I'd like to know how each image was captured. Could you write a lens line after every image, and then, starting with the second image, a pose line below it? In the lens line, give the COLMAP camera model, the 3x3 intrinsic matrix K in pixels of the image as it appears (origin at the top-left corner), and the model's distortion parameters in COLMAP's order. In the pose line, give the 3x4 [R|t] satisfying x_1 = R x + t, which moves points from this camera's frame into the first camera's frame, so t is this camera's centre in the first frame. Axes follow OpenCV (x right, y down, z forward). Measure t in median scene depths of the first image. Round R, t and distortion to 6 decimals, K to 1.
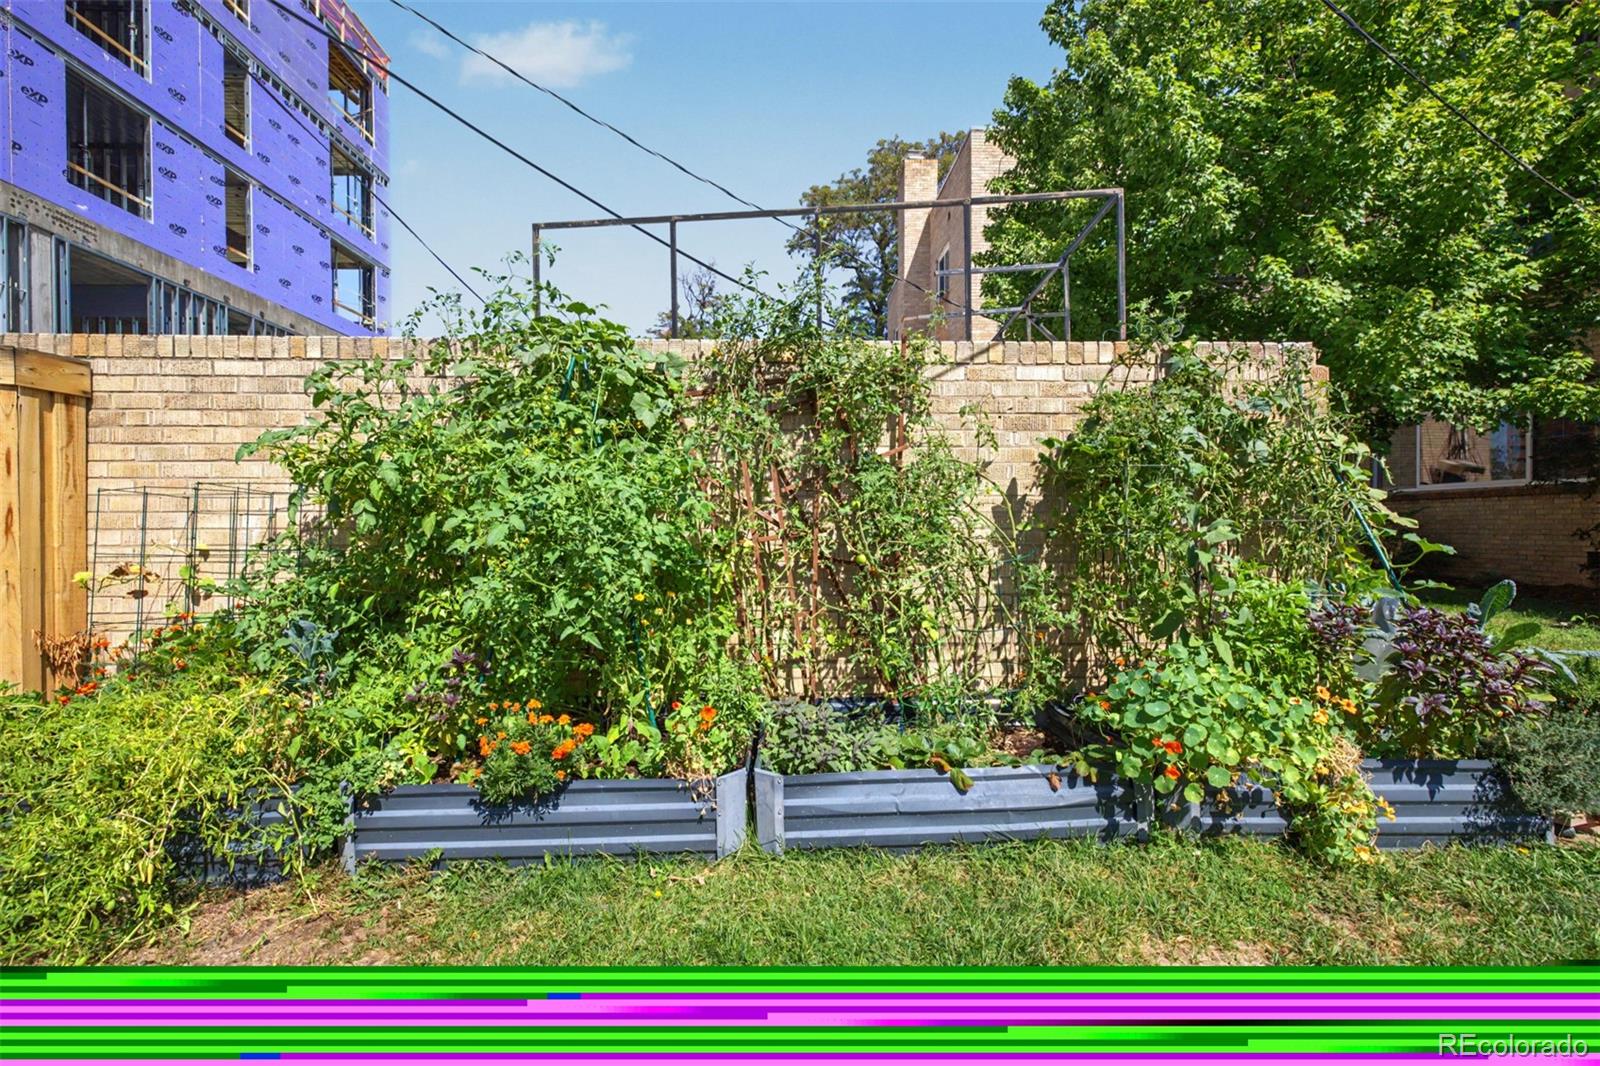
lens RADIAL K [[673.8, 0, 800.0], [0, 673.8, 533.0], [0, 0, 1]] dist [0.022271, -0.004040]
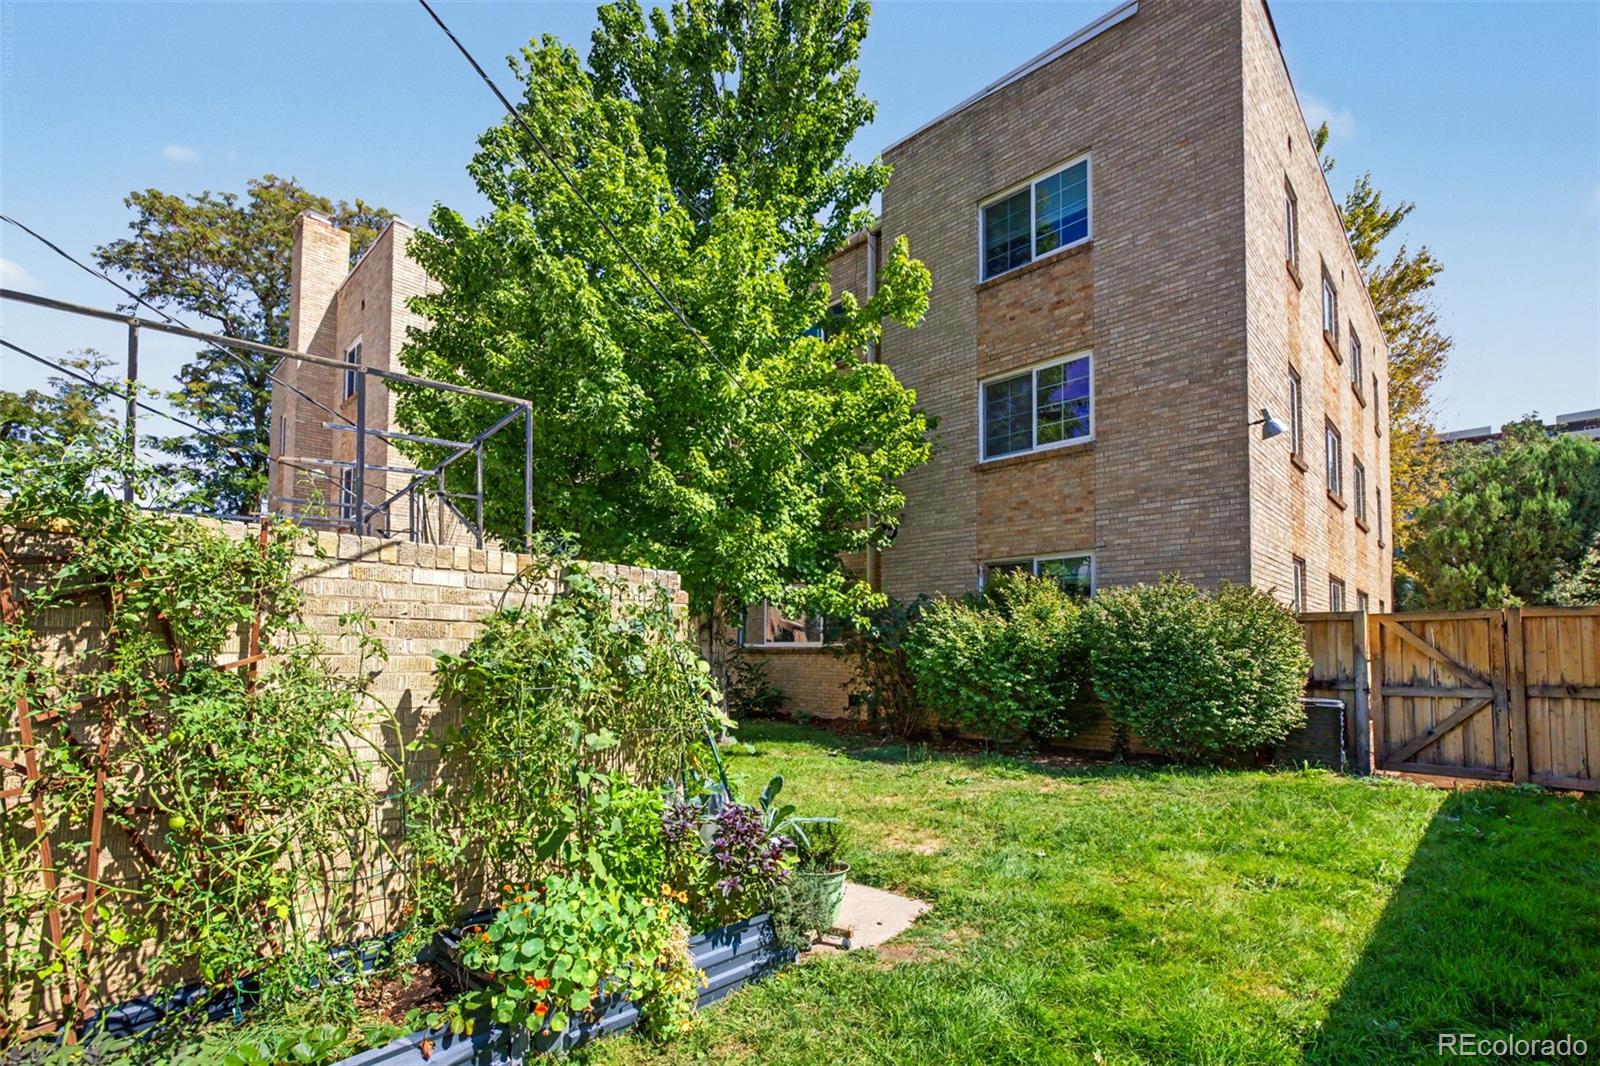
lens RADIAL K [[743.9, 0, 831.2], [0, 743.9, 535.0], [0, 0, 1]] dist [0.010131, -0.000285]
pose [[0.731120, 0.038902, 0.681138, 0.041487], [-0.003776, 0.998588, -0.052979, -0.251319], [-0.682238, 0.036162, 0.730235, -0.146181]]
